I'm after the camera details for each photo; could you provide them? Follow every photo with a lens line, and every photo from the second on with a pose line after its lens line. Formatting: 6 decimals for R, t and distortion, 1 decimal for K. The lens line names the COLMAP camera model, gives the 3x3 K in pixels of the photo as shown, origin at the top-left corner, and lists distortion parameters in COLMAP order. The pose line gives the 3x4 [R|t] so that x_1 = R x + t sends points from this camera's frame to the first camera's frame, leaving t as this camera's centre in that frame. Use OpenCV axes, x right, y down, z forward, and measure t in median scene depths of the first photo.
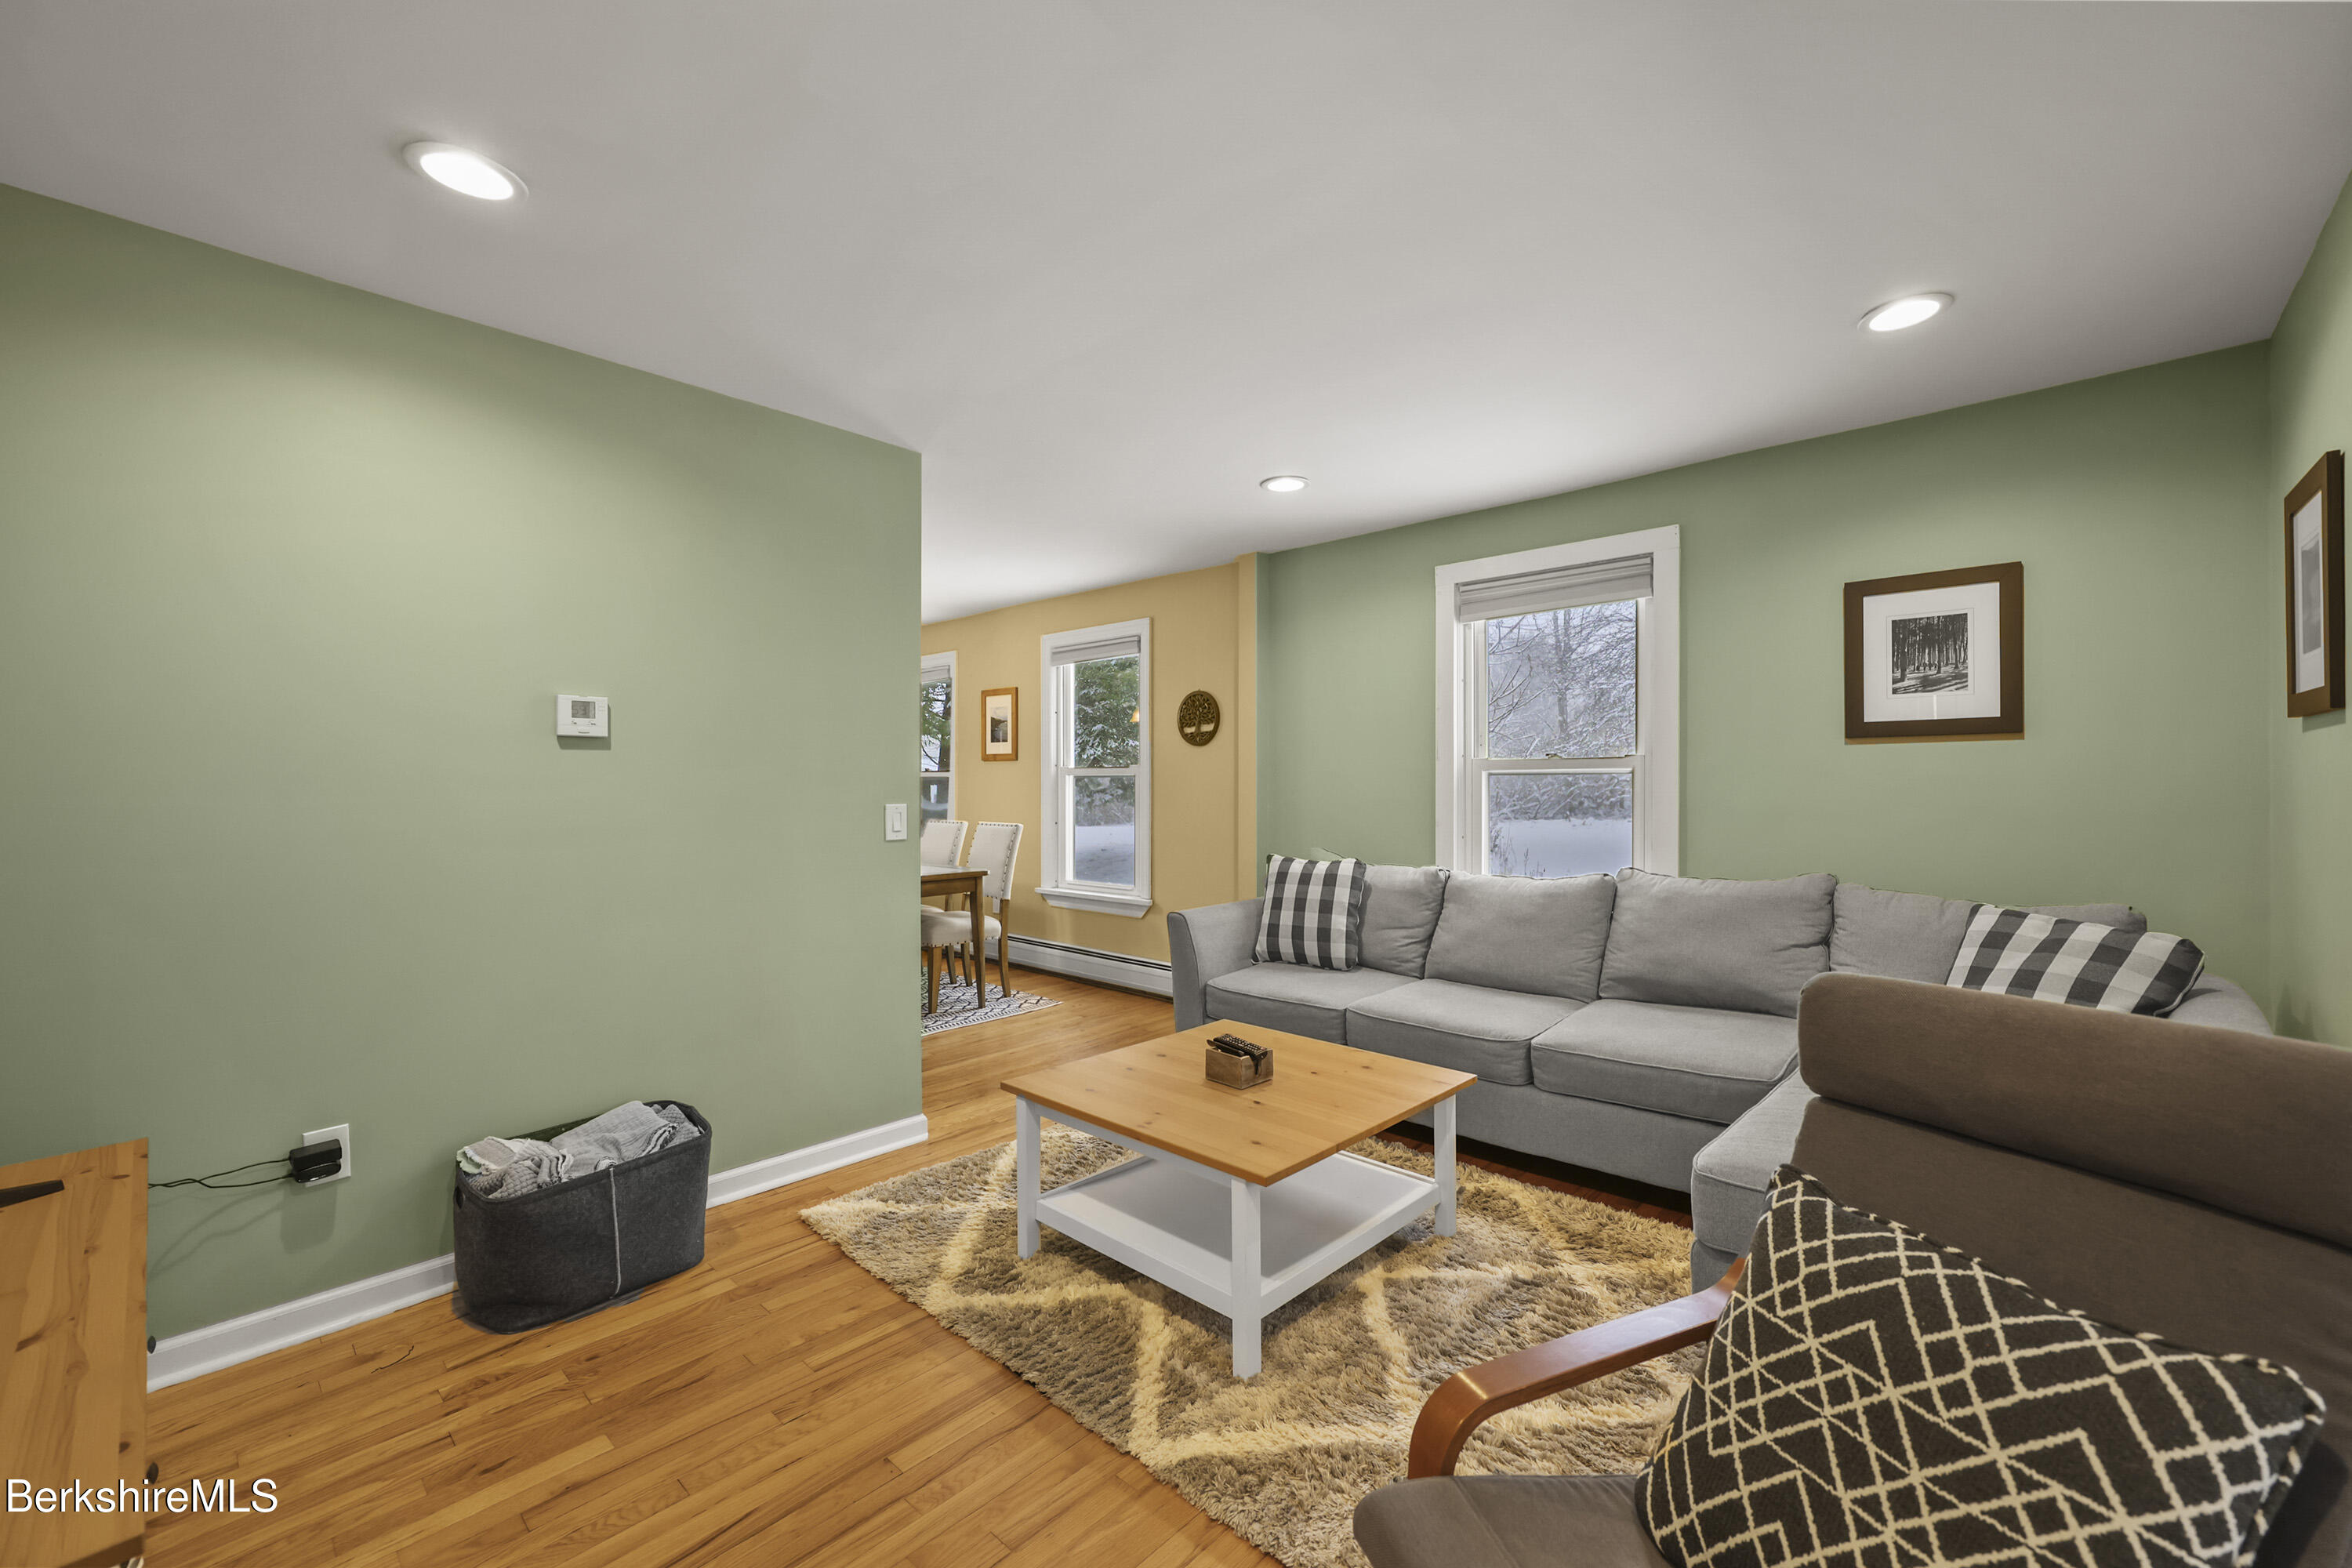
lens RADIAL K [[949.7, 0, 1185.5], [0, 949.7, 790.8], [0, 0, 1]] dist [-0.000227, 0.000860]
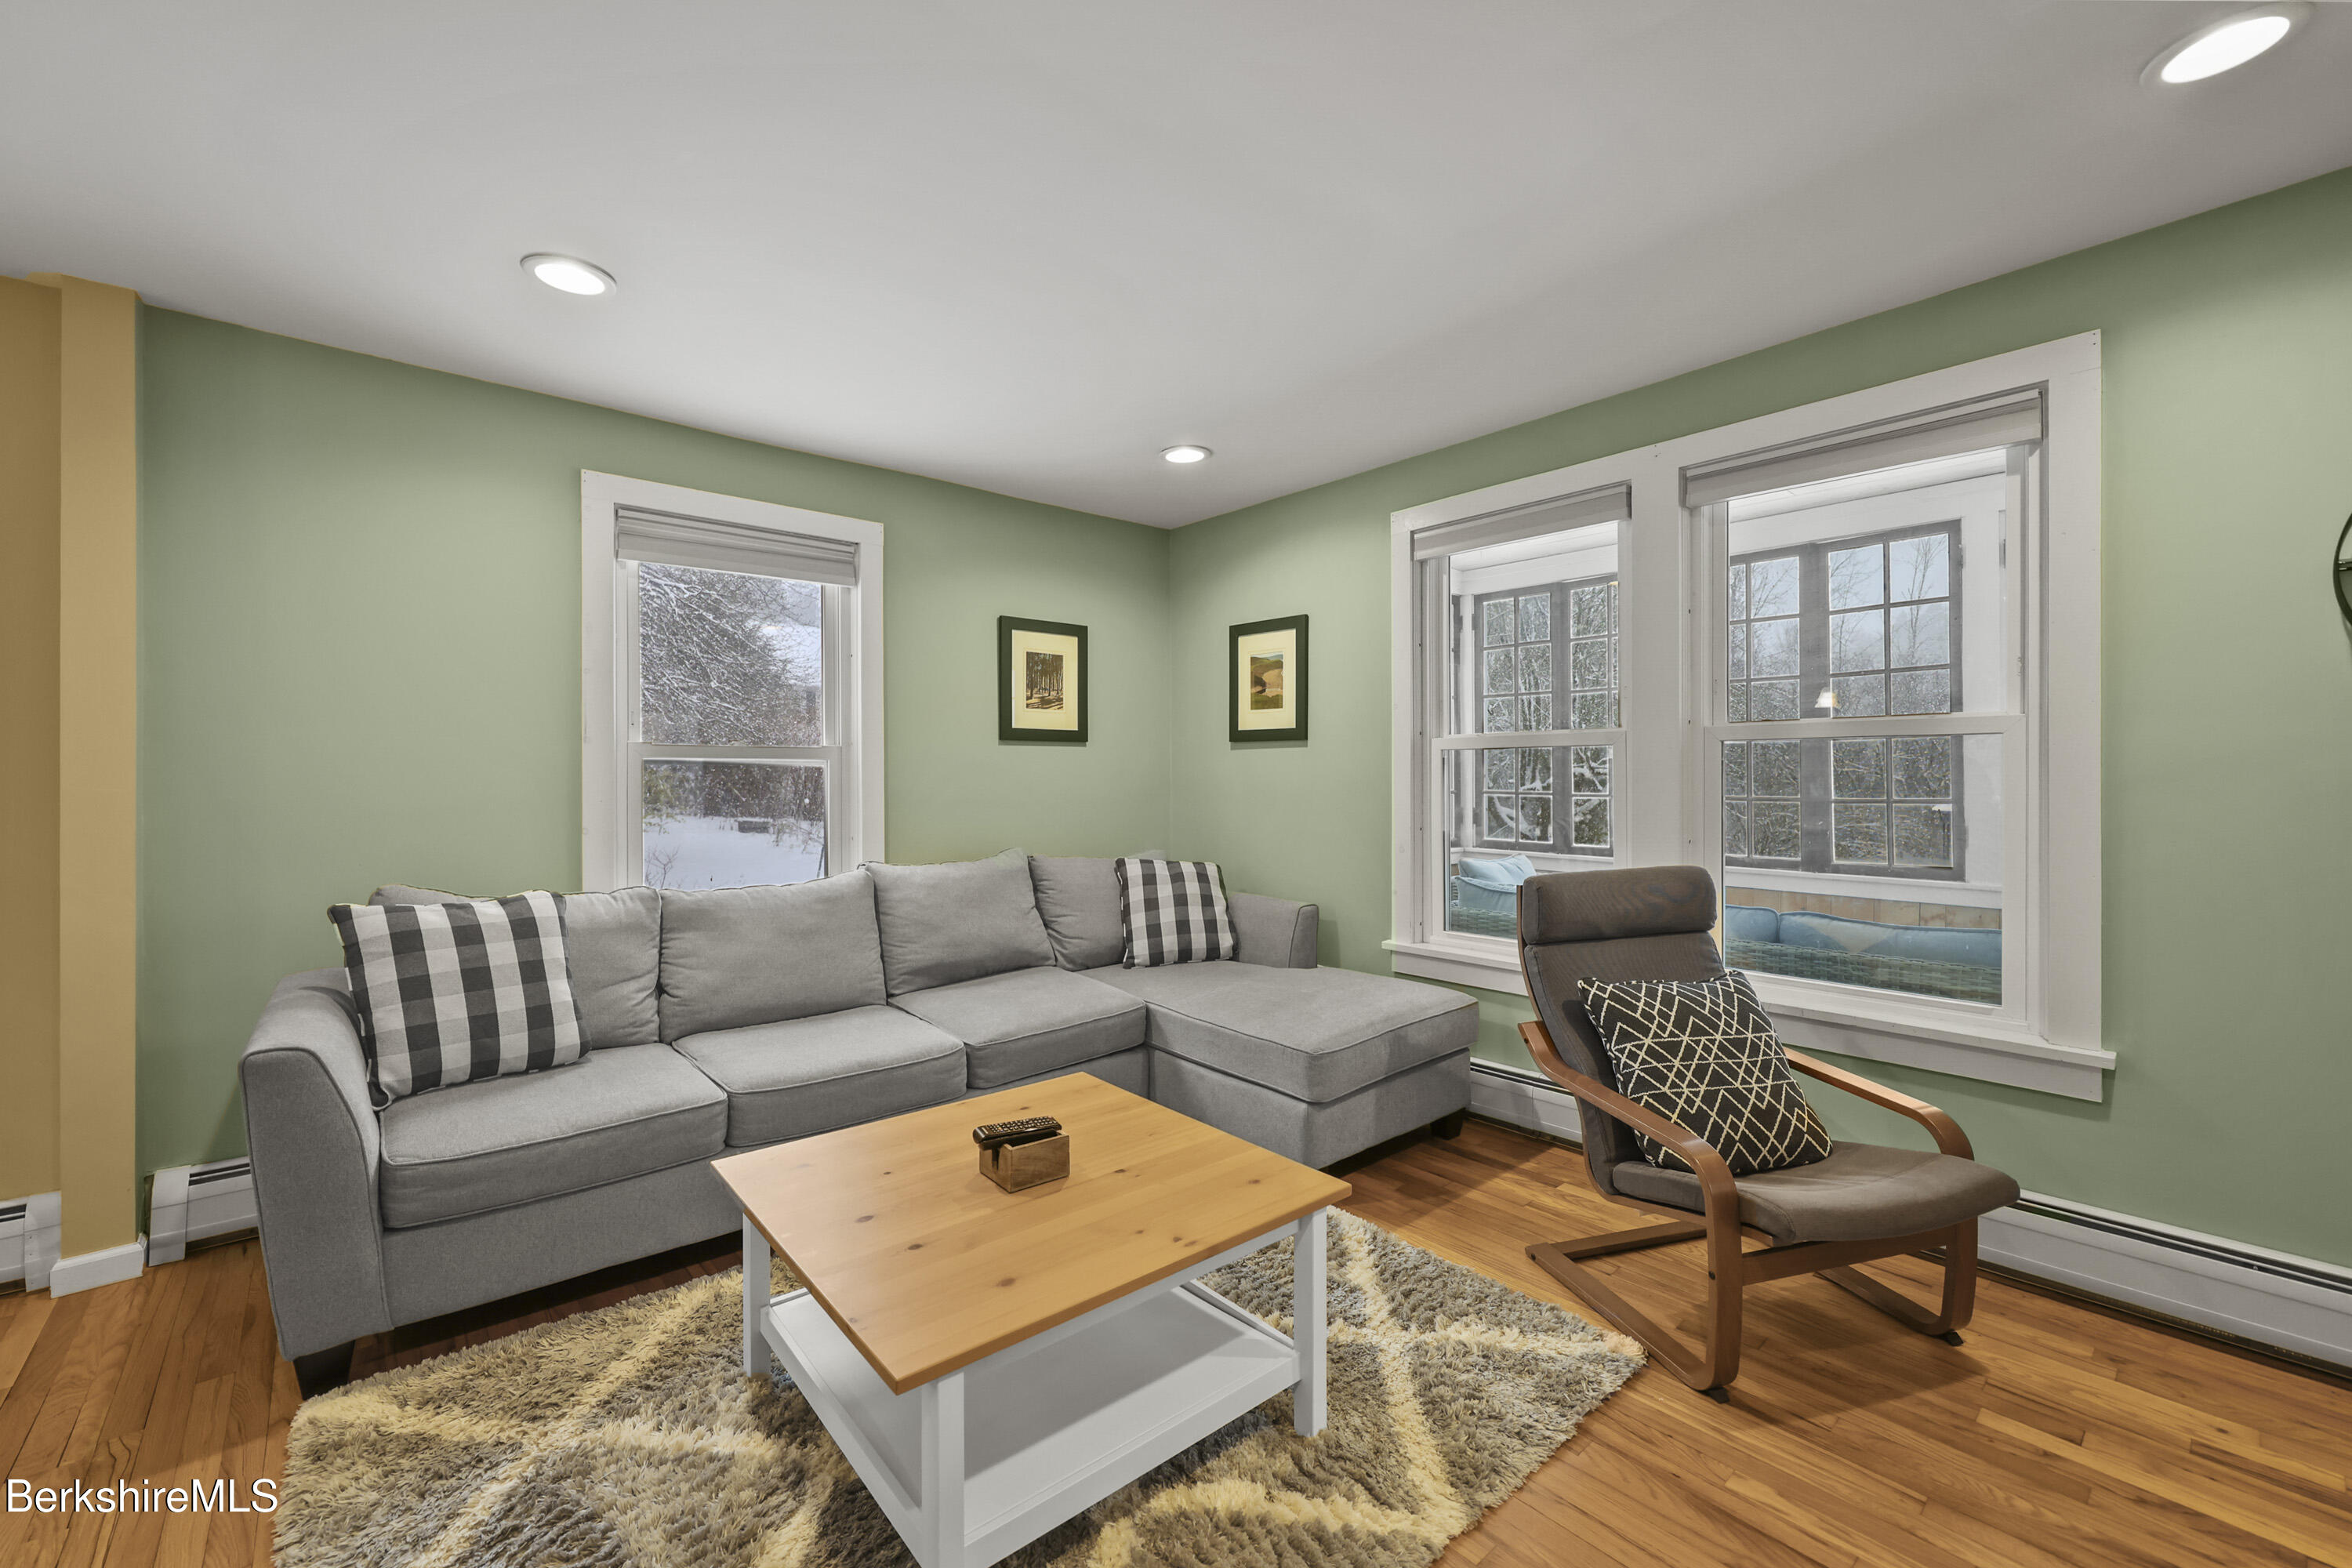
lens RADIAL K [[949.7, 0, 1190.6], [0, 949.7, 776.8], [0, 0, 1]] dist [-0.000227, 0.000860]
pose [[0.104766, 0.005373, 0.994482, -0.541864], [0.006488, 0.999960, -0.006086, 0.002400], [-0.994476, 0.007090, 0.104727, 0.651754]]
